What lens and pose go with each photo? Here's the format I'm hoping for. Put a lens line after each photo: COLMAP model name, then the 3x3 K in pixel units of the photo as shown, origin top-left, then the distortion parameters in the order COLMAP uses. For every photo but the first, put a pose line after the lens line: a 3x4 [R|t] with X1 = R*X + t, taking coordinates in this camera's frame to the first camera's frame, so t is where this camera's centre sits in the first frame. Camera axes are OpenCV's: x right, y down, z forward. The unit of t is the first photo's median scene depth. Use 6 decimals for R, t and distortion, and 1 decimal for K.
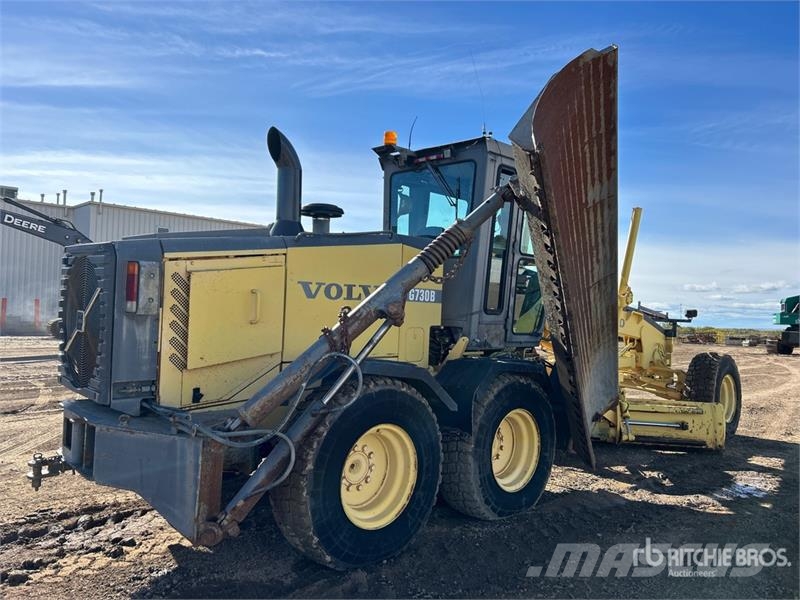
lens RADIAL K [[604.1, 0, 398.0], [0, 604.1, 295.3], [0, 0, 1]] dist [0.057652, -0.068669]
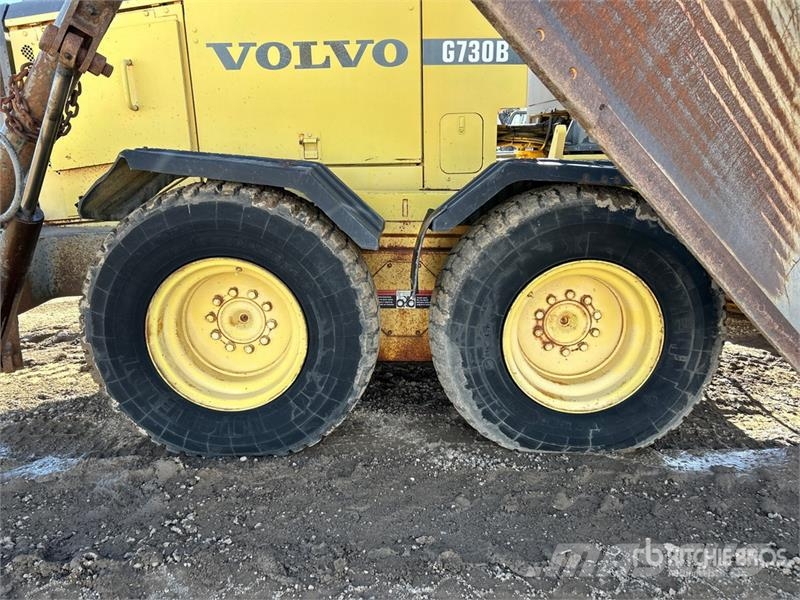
lens RADIAL K [[604.1, 0, 402.1], [0, 604.1, 302.7], [0, 0, 1]] dist [0.057652, -0.068669]
pose [[0.730081, 0.120730, -0.672612, 0.454198], [0.052638, 0.971410, 0.231498, 0.104086], [0.681331, -0.204417, 0.702853, 0.575692]]
